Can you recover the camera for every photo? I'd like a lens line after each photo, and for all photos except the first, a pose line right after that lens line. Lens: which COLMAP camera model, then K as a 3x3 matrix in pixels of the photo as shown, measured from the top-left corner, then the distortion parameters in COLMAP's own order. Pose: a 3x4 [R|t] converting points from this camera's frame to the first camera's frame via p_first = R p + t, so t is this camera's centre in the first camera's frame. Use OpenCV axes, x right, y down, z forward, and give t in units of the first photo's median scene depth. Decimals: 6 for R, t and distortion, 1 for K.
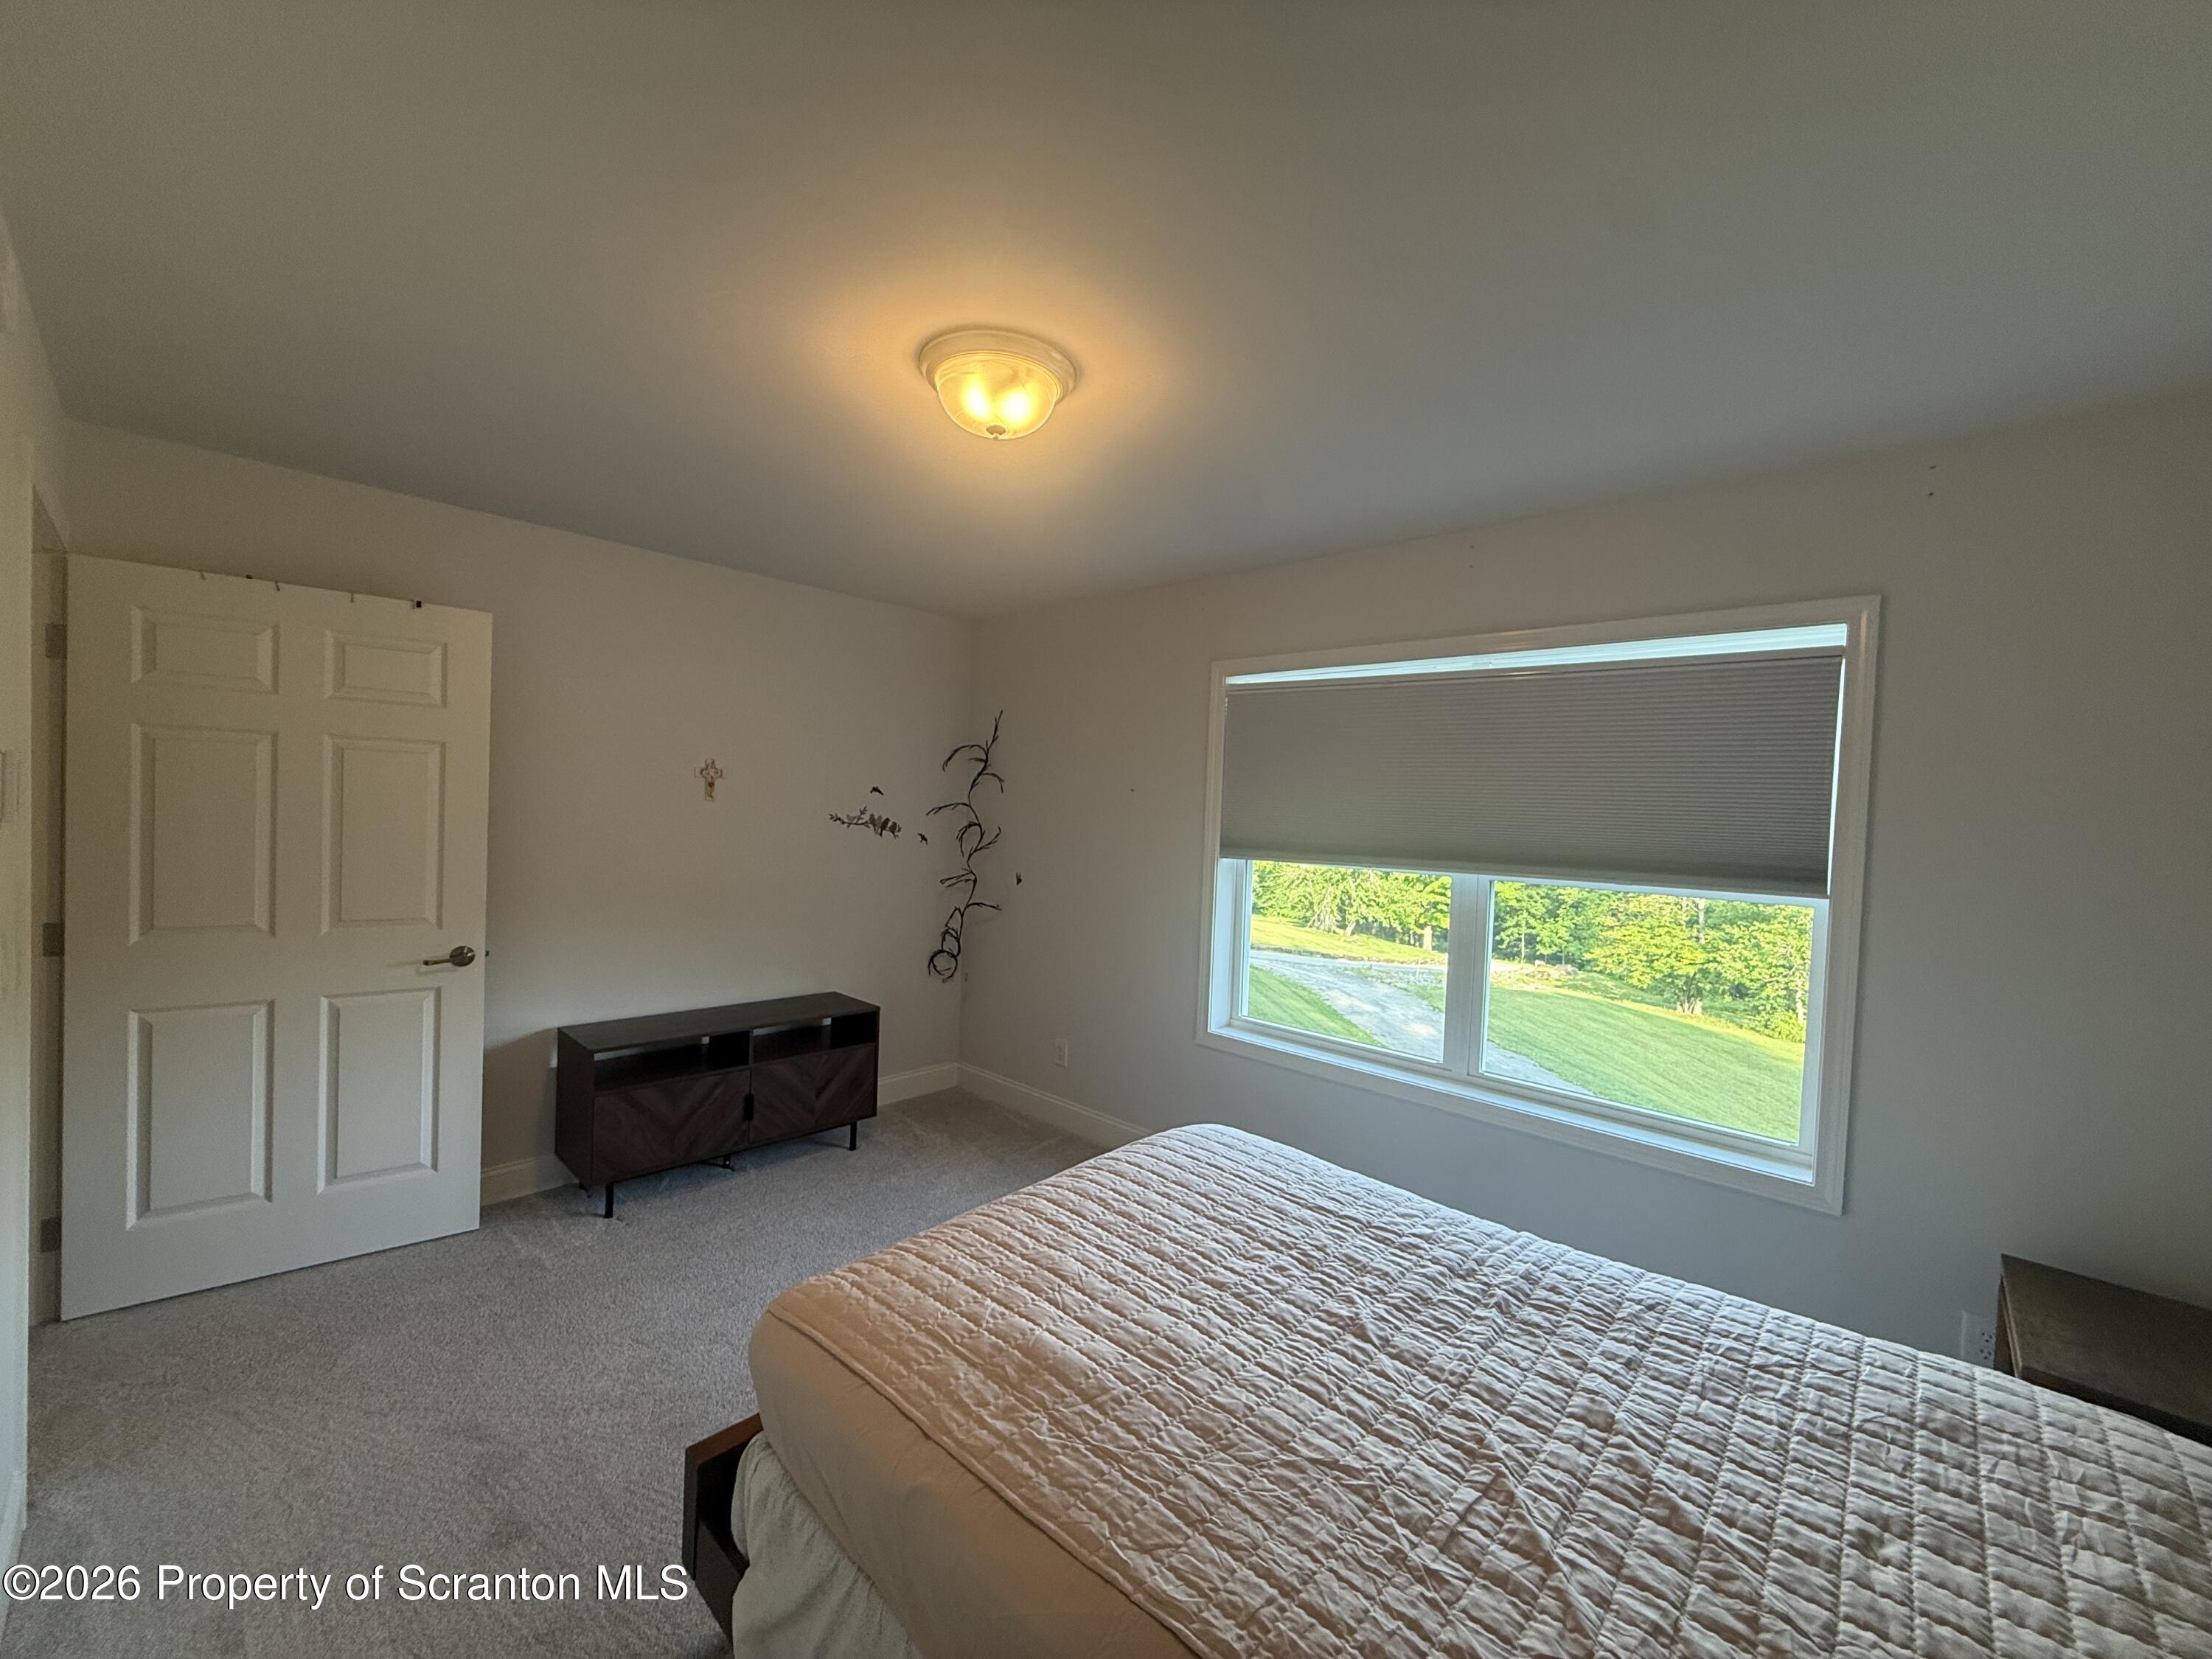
lens RADIAL K [[883.3, 0, 1105.7], [0, 883.3, 825.9], [0, 0, 1]] dist [-0.000304, -0.000014]
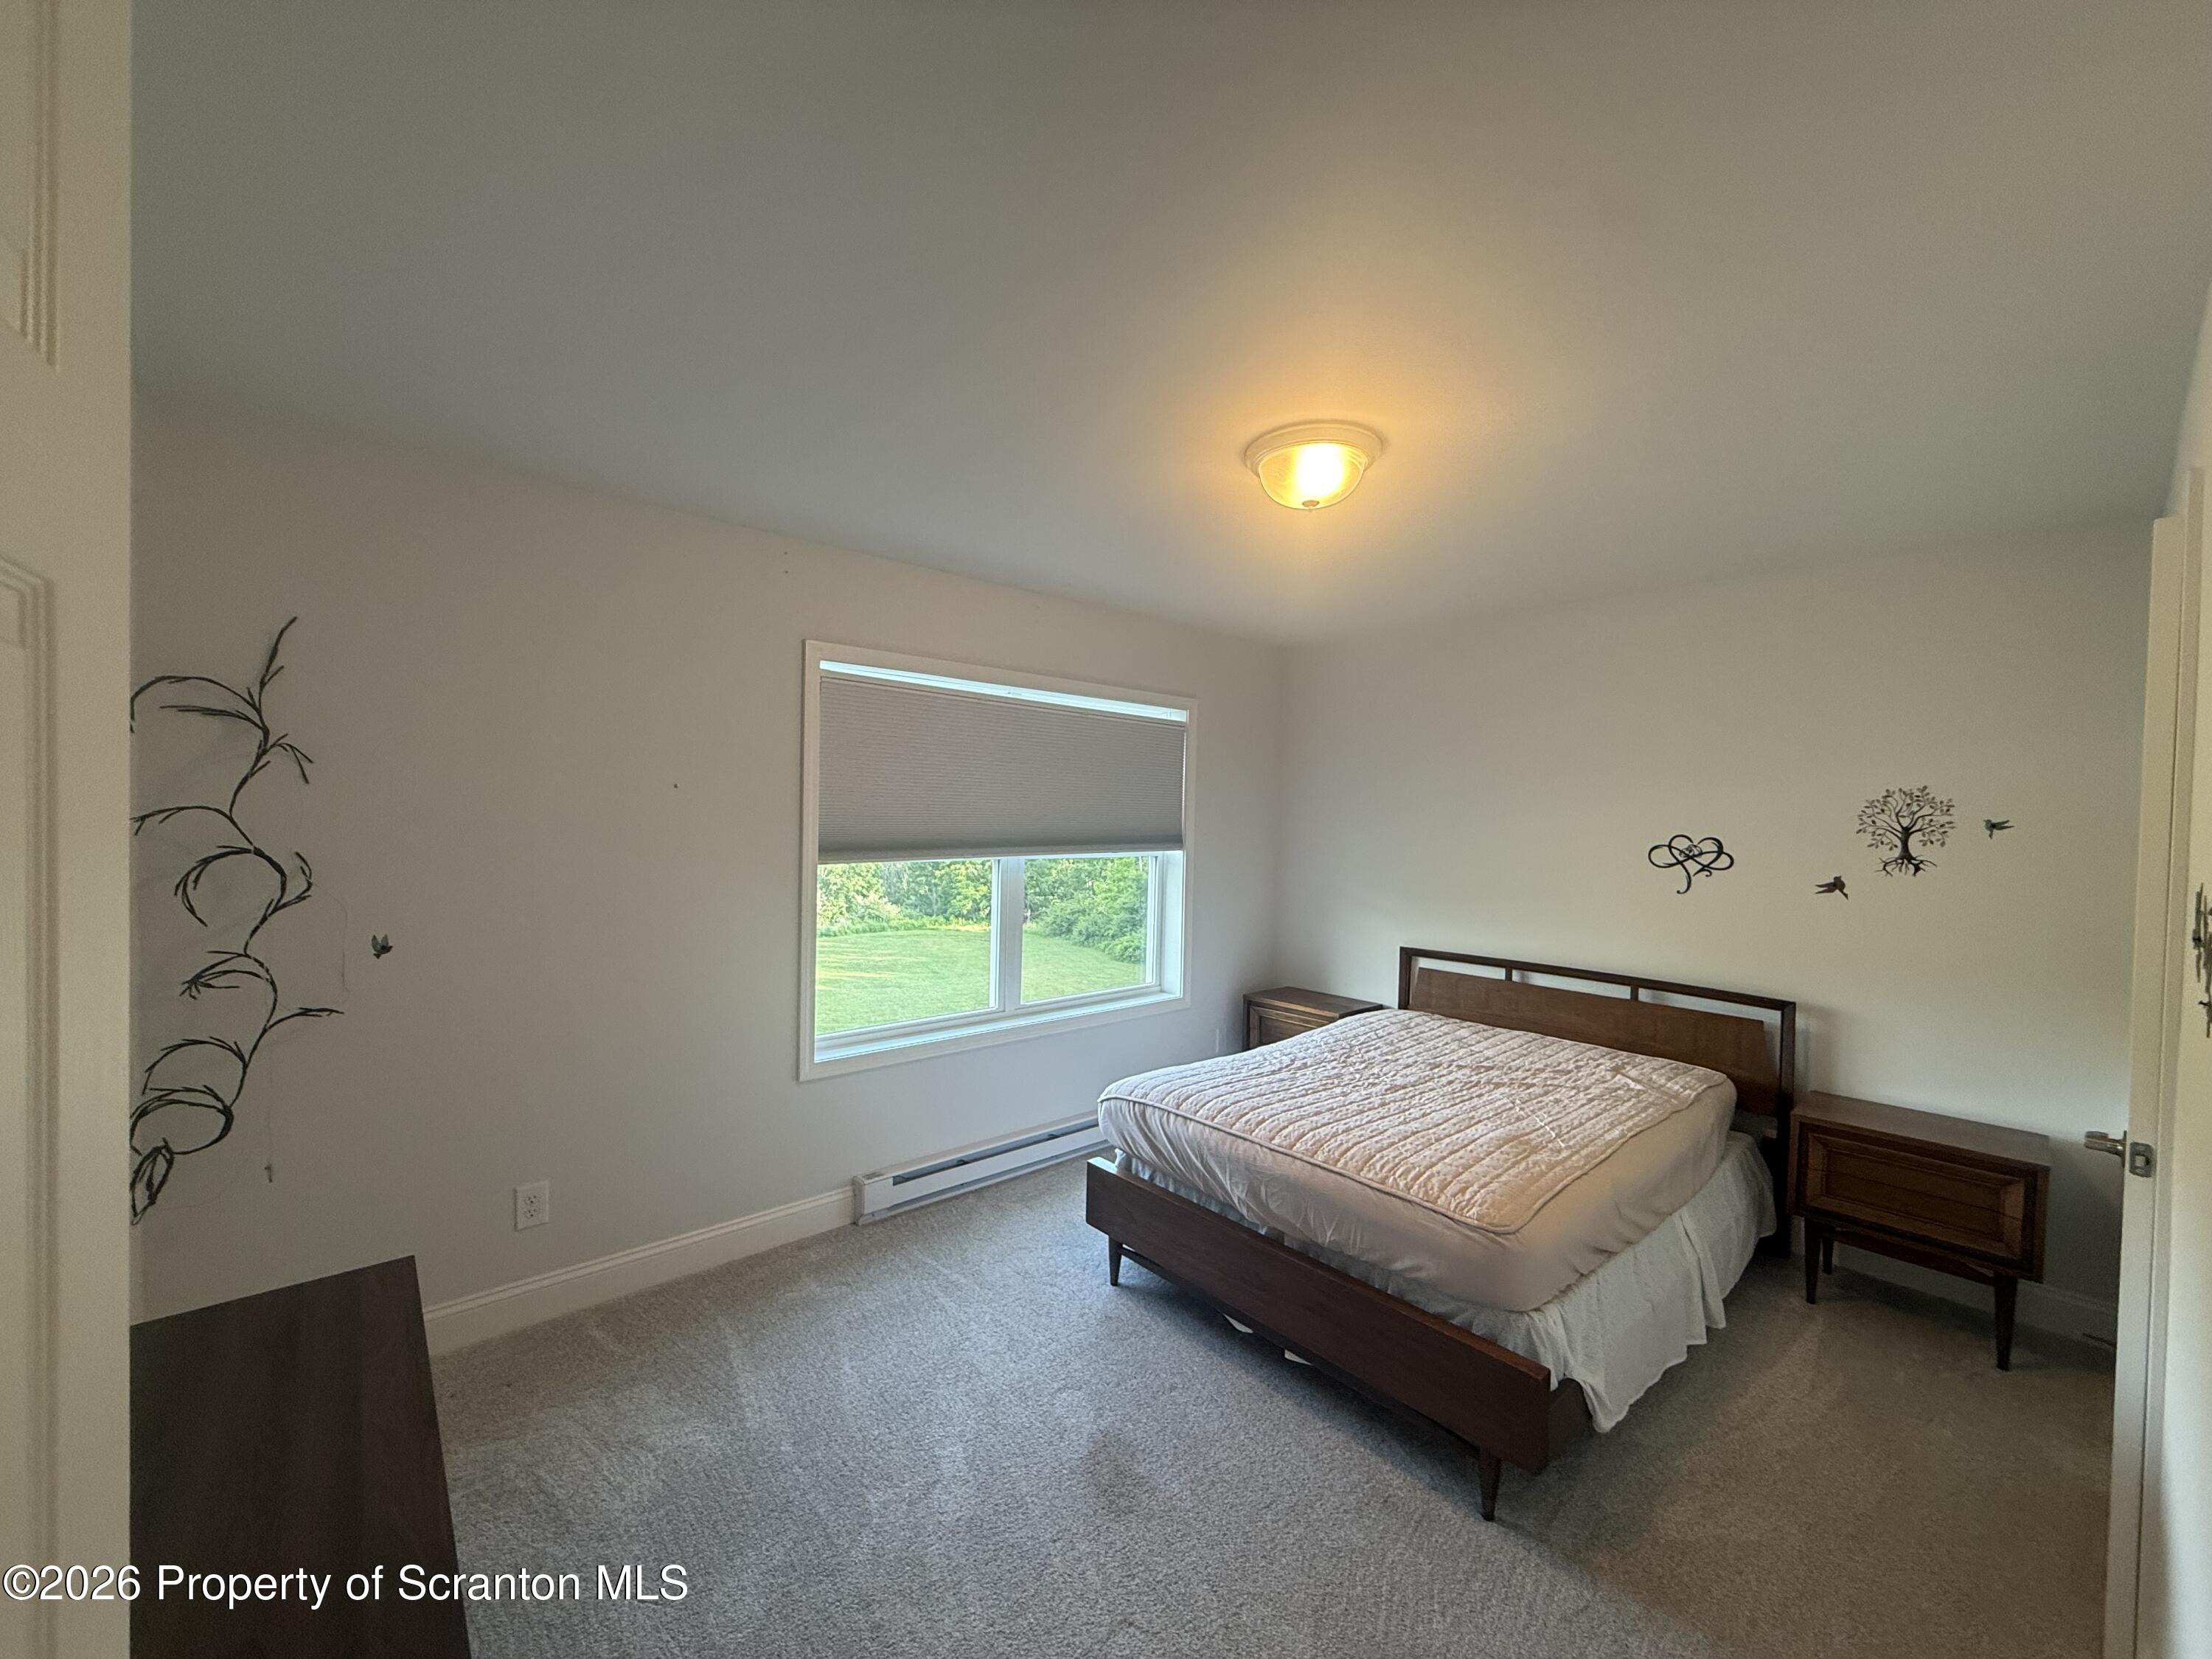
lens RADIAL K [[883.3, 0, 1095.7], [0, 883.3, 817.4], [0, 0, 1]] dist [-0.000304, -0.000014]
pose [[0.088359, -0.043738, 0.995128, -1.308884], [0.005058, 0.999042, 0.043461, -0.086396], [-0.996076, 0.001193, 0.088495, 1.159639]]
